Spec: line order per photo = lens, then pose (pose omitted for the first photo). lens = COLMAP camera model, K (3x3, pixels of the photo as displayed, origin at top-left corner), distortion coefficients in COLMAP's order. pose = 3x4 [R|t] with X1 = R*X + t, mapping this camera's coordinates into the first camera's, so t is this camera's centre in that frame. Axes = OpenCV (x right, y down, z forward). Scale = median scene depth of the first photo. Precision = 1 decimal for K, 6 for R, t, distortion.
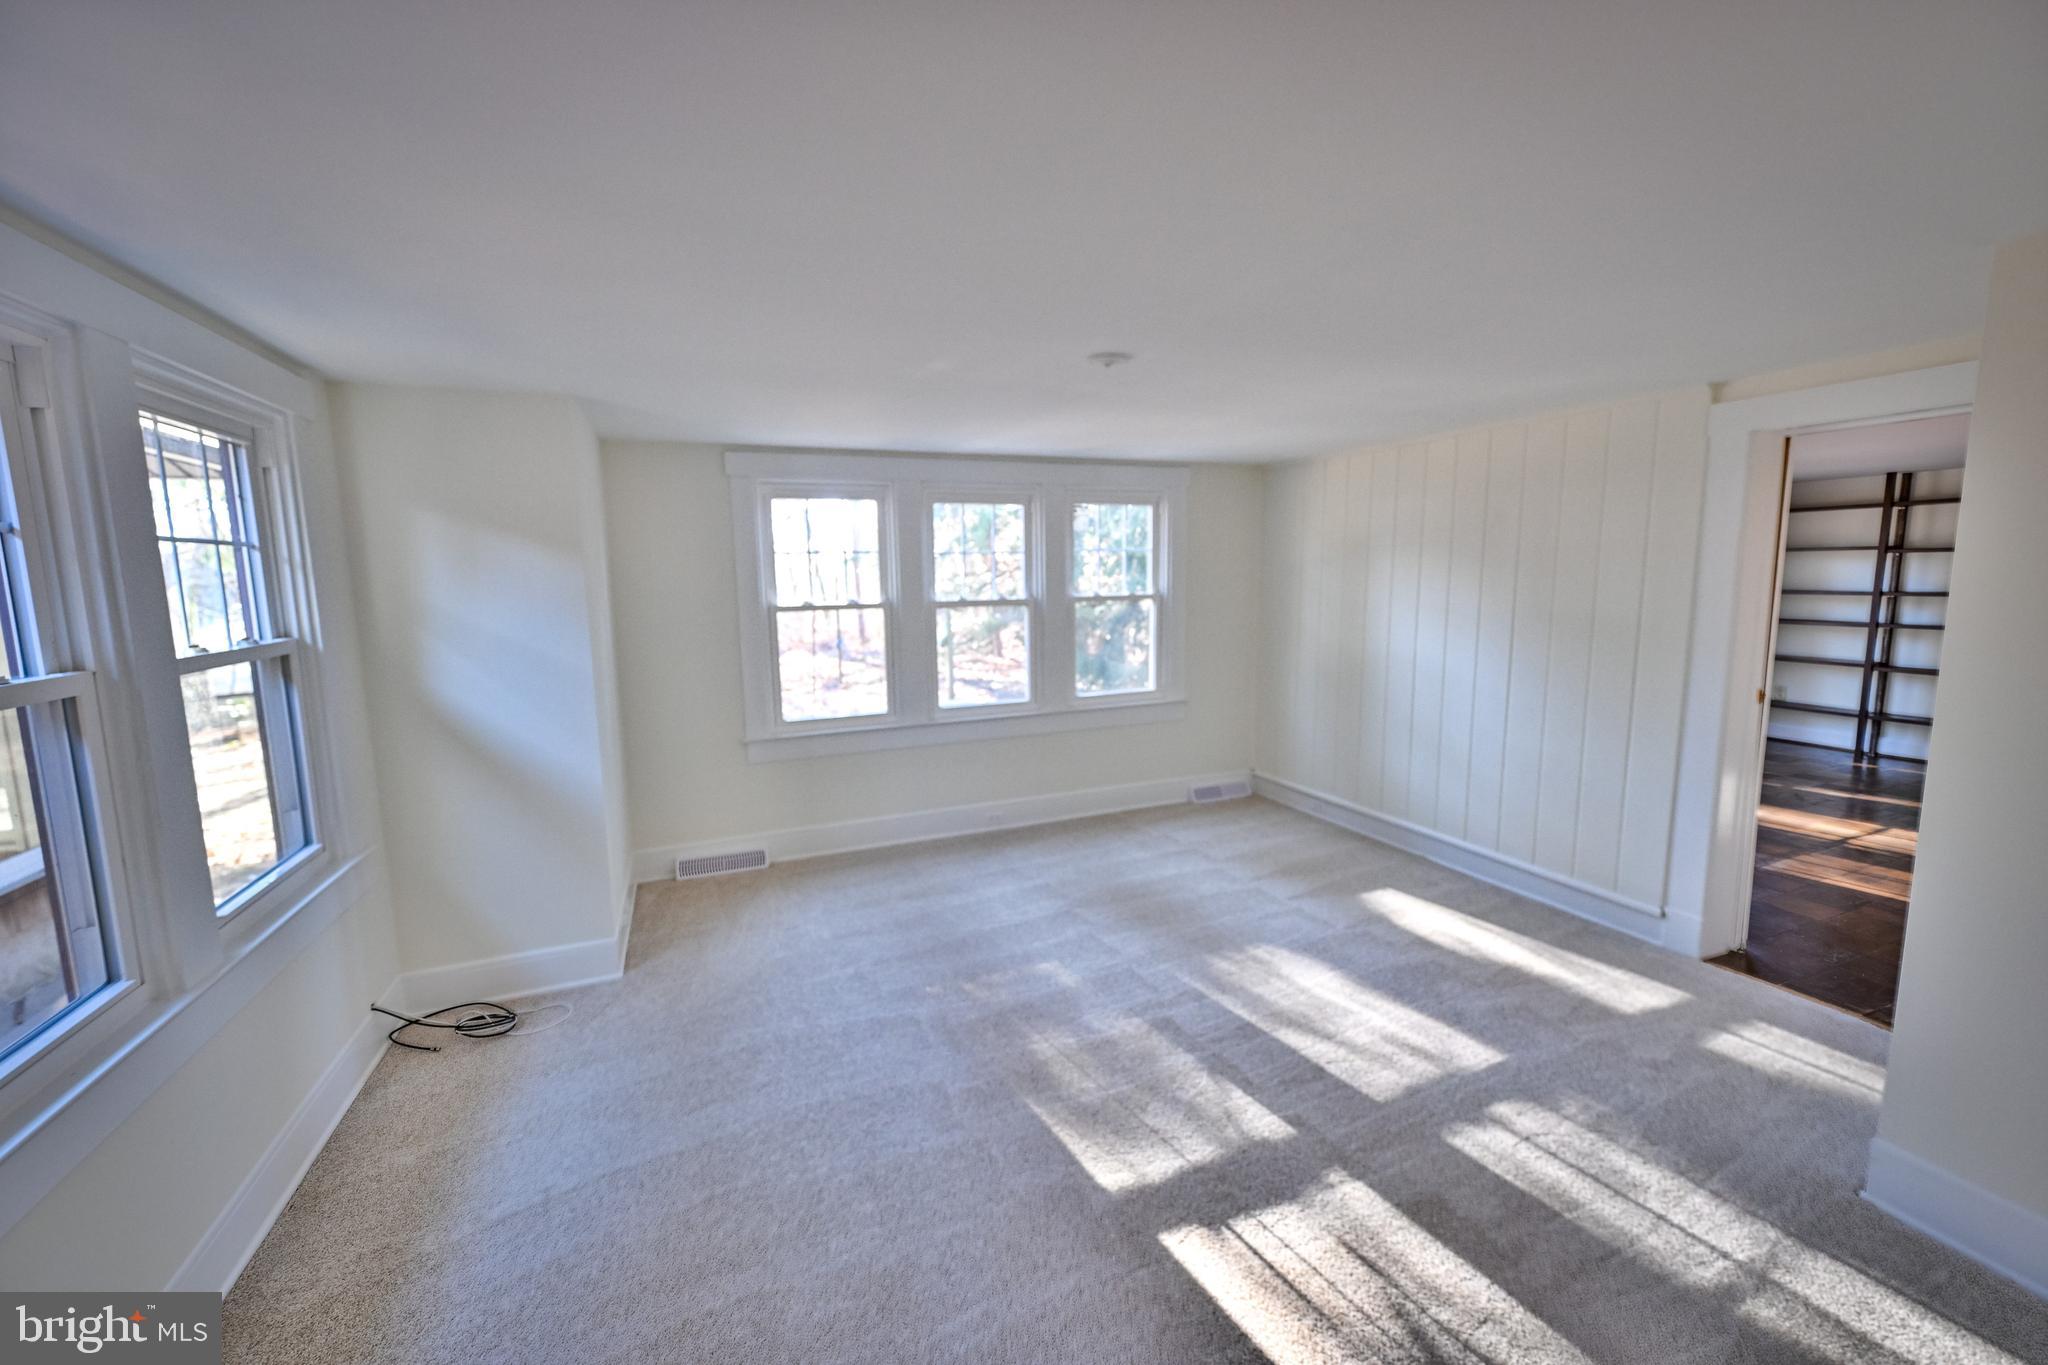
lens RADIAL K [[818.1, 0, 1020.0], [0, 818.1, 676.7], [0, 0, 1]] dist [0.000240, 0.000275]
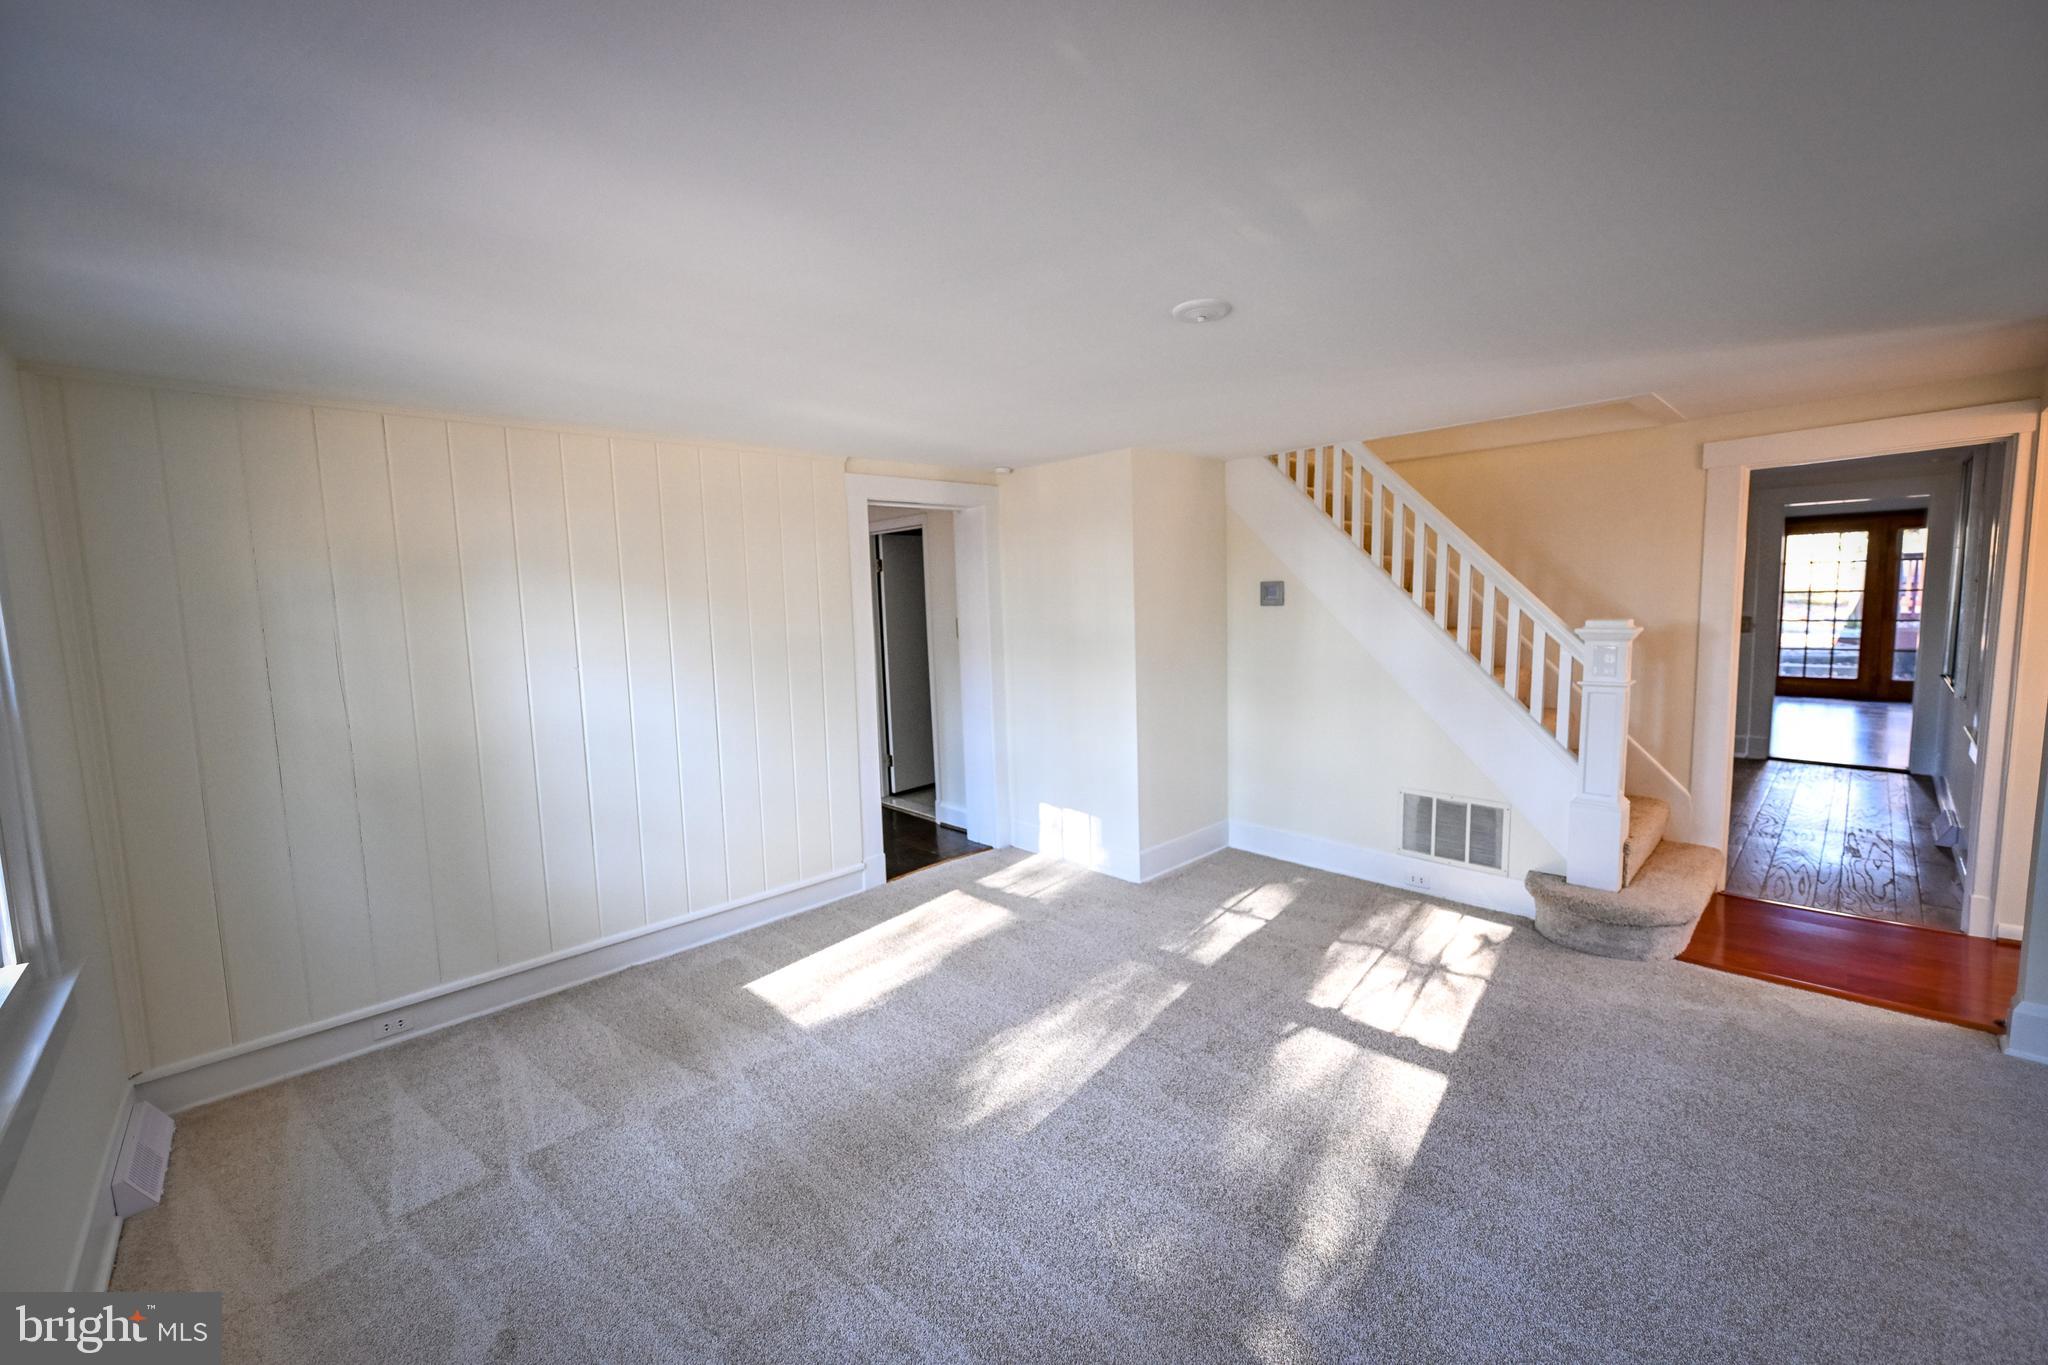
lens RADIAL K [[818.1, 0, 1020.0], [0, 818.1, 676.7], [0, 0, 1]] dist [0.000240, 0.000275]
pose [[-0.364714, -0.071972, 0.928334, -0.422645], [0.151299, 0.979177, 0.135355, -0.123418], [-0.918745, 0.189822, -0.346230, 1.055495]]
